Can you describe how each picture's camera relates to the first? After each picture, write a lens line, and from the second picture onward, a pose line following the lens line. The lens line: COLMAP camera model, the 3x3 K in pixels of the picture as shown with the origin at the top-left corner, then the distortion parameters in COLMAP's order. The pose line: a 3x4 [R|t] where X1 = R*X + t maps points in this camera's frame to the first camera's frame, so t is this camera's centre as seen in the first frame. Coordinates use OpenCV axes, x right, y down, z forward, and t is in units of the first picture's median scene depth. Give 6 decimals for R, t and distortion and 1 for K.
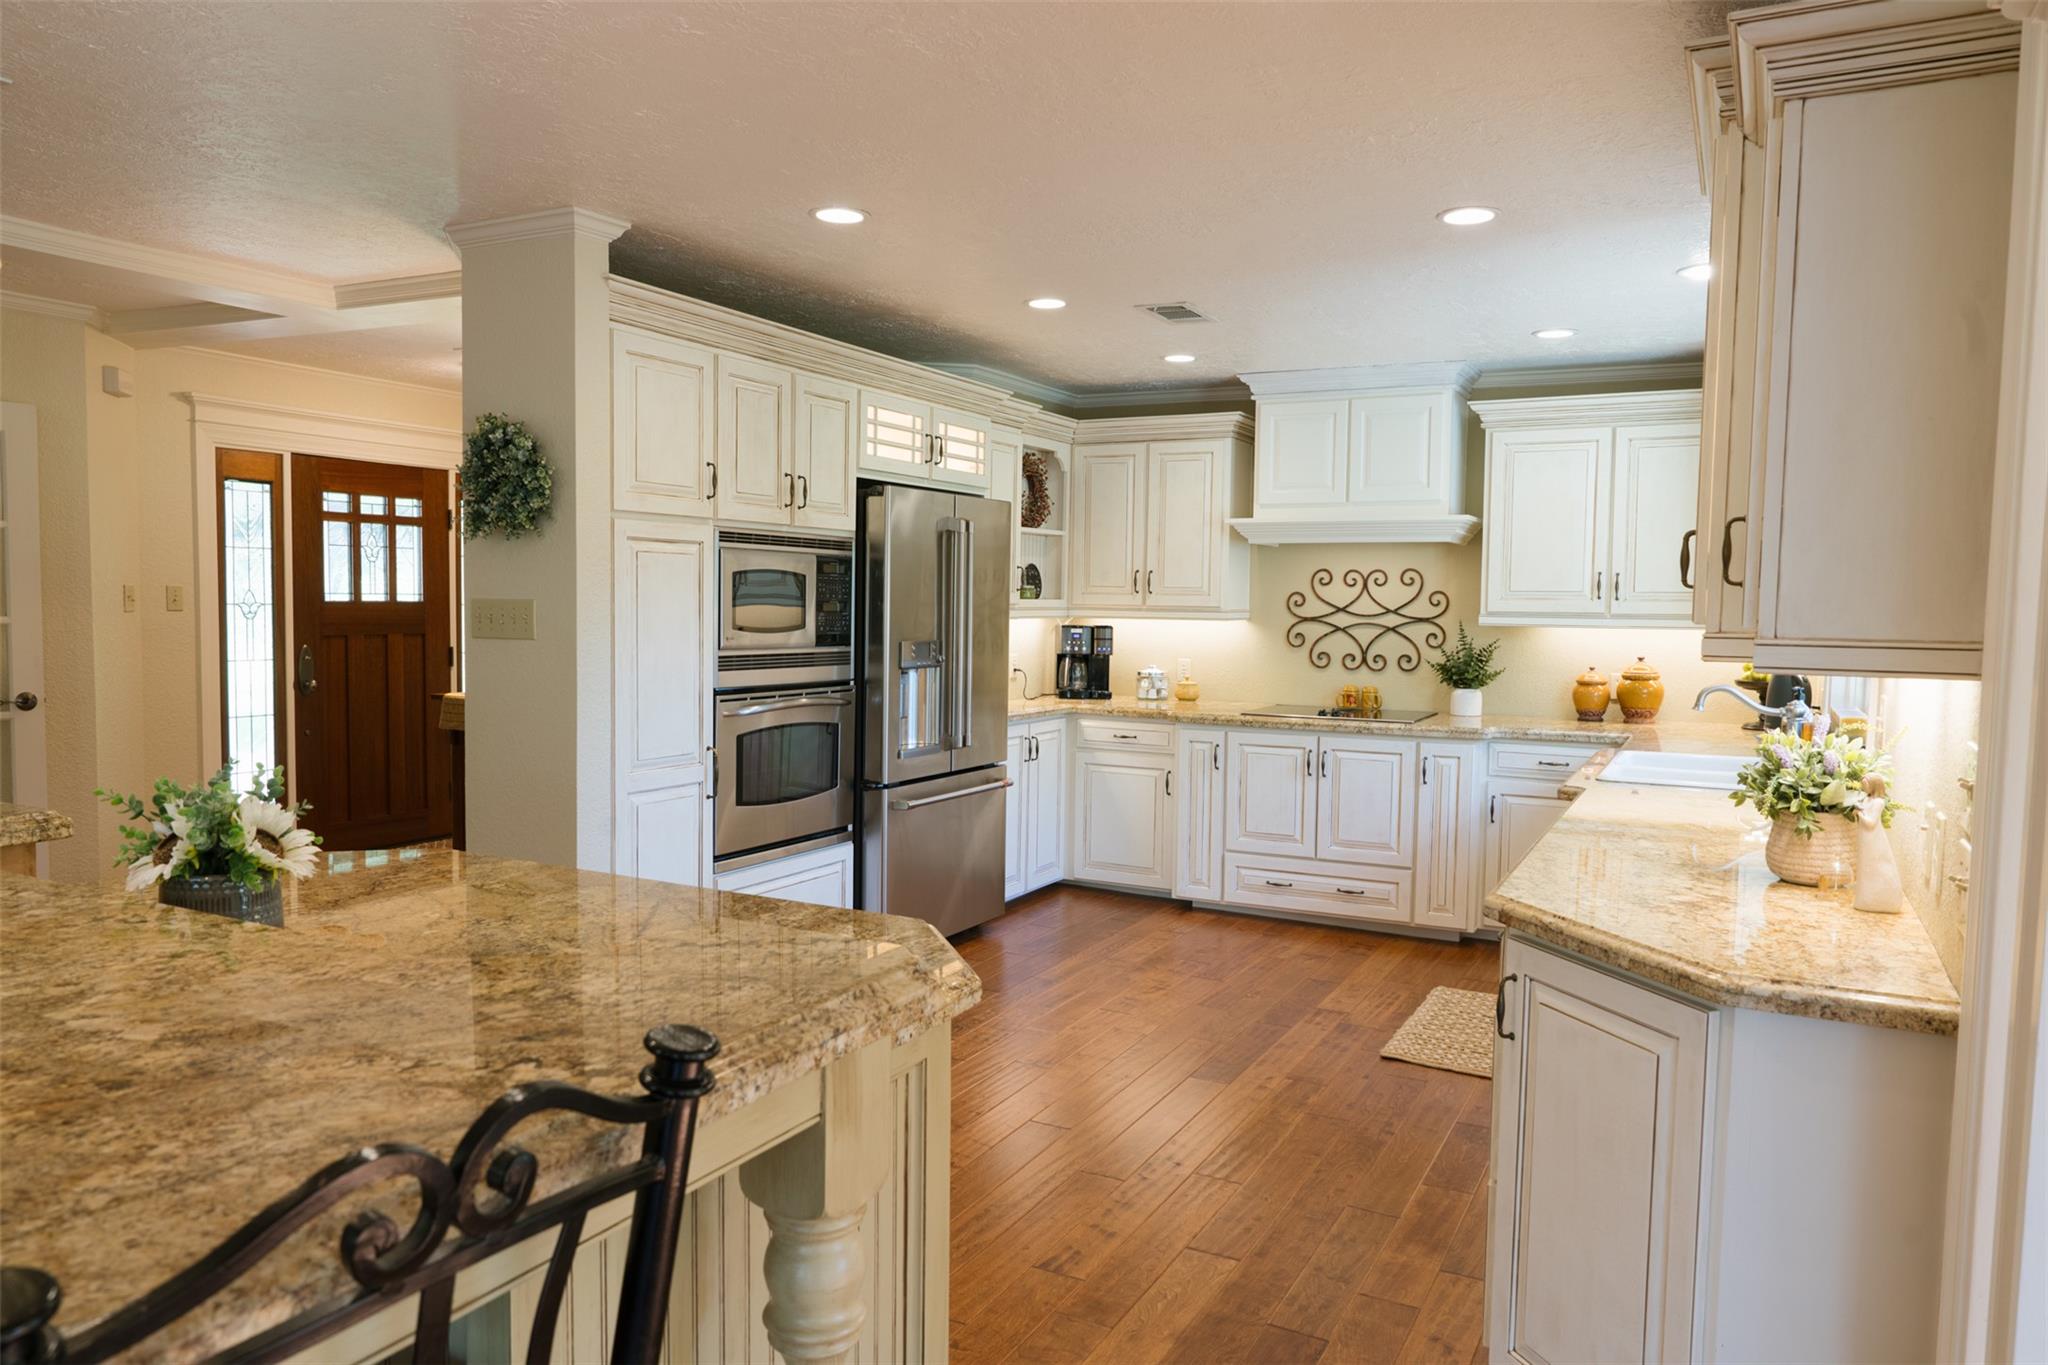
lens RADIAL K [[1379.1, 0, 1033.3], [0, 1379.1, 682.8], [0, 0, 1]] dist [-0.007260, 0.000180]
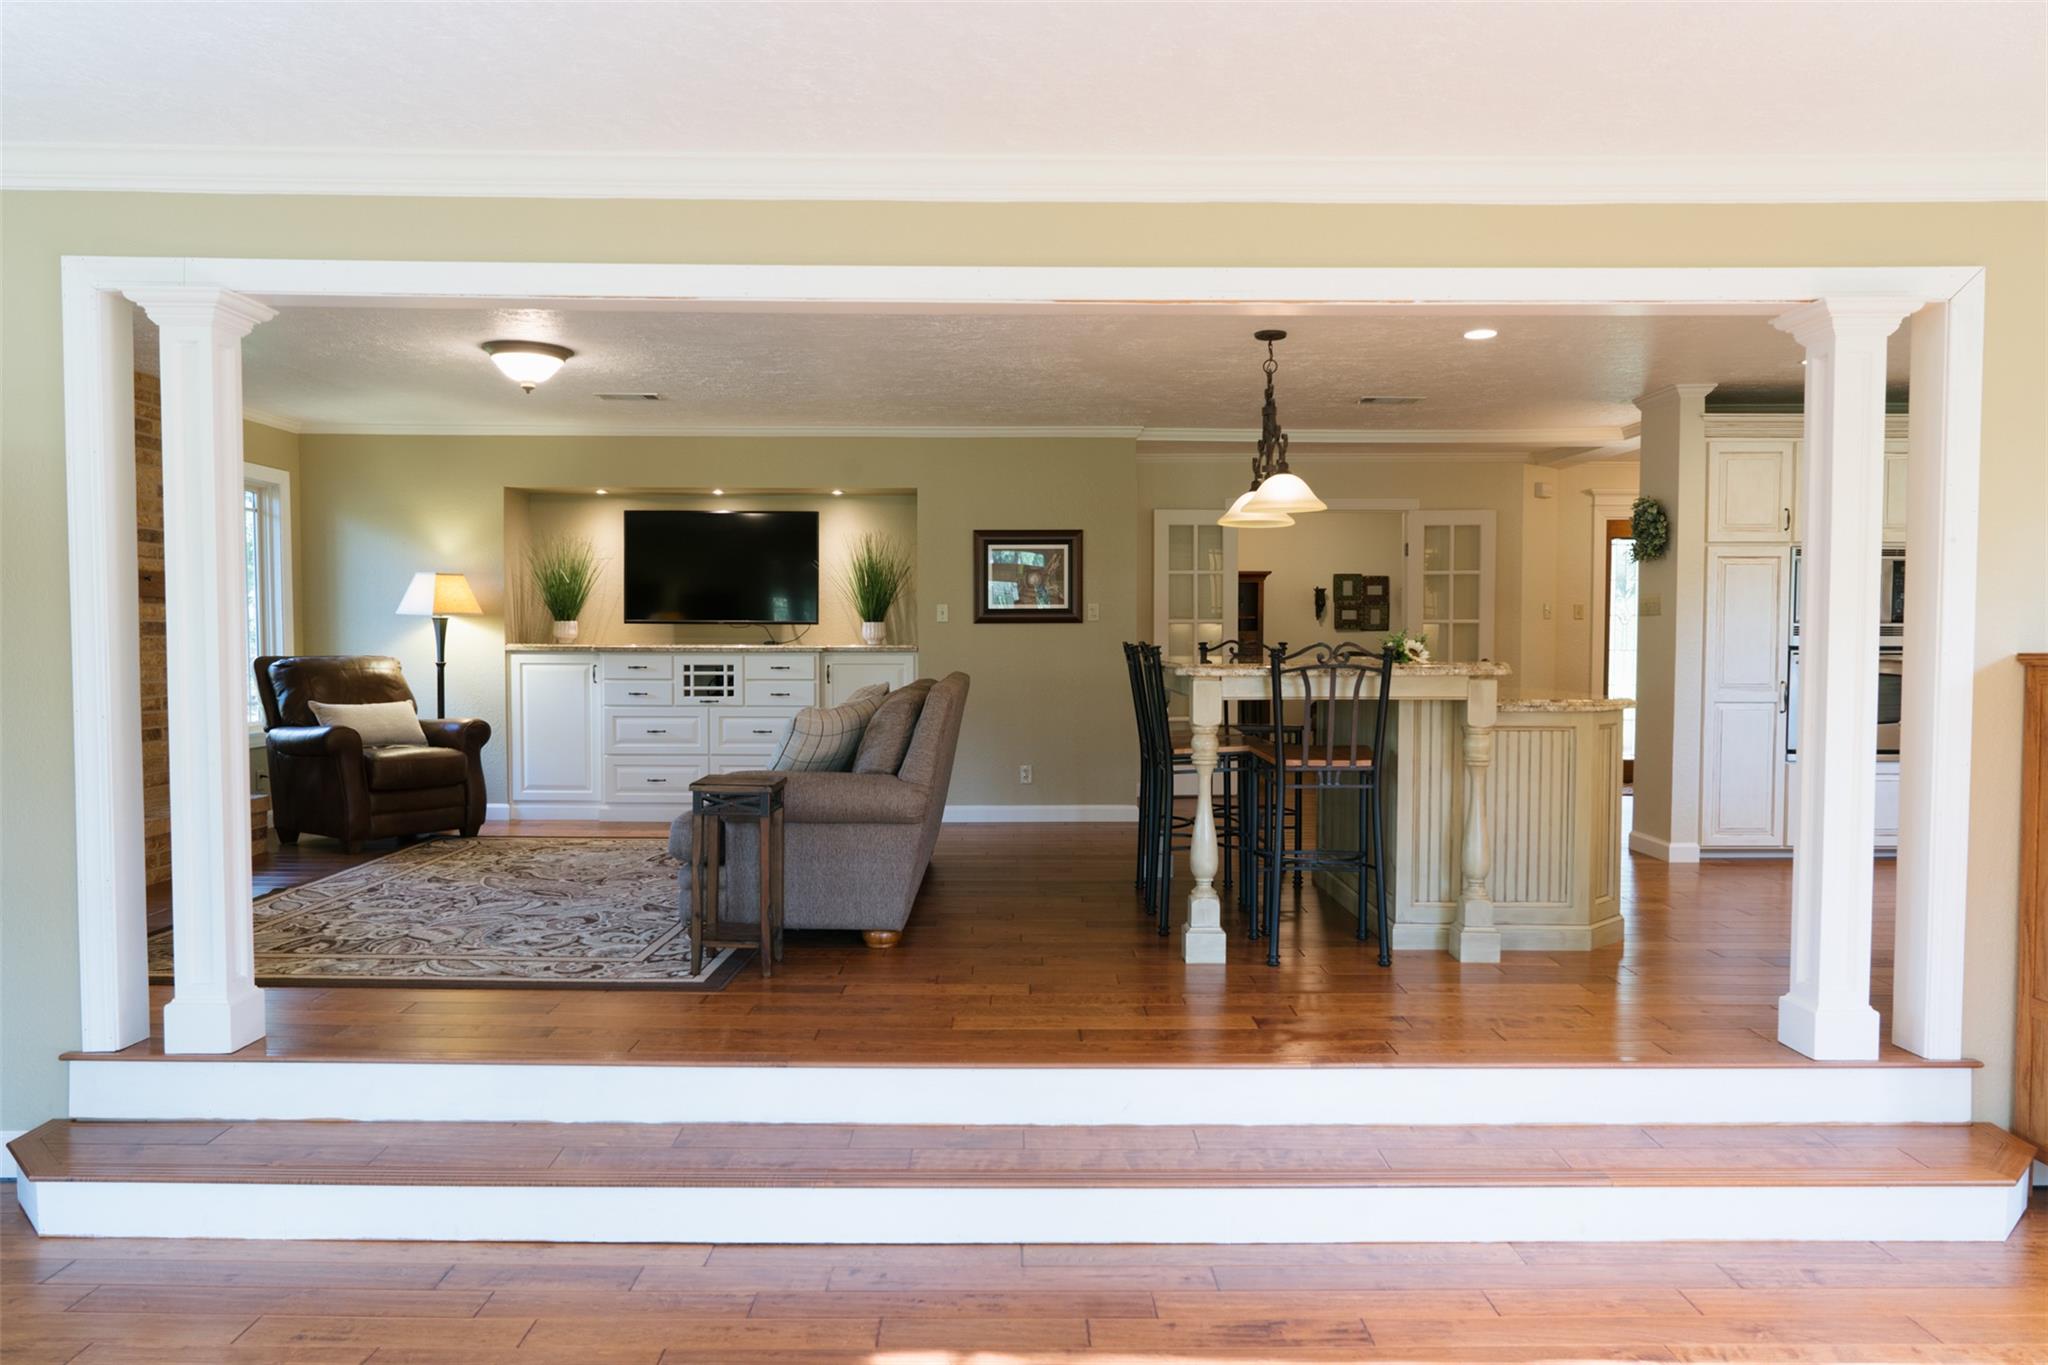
lens RADIAL K [[1379.1, 0, 1019.5], [0, 1379.1, 687.5], [0, 0, 1]] dist [-0.007260, 0.000180]
pose [[0.469901, 0.016114, -0.882572, 0.867555], [-0.045922, 0.998926, -0.006212, 0.117354], [0.881524, 0.043449, 0.470136, -0.632646]]
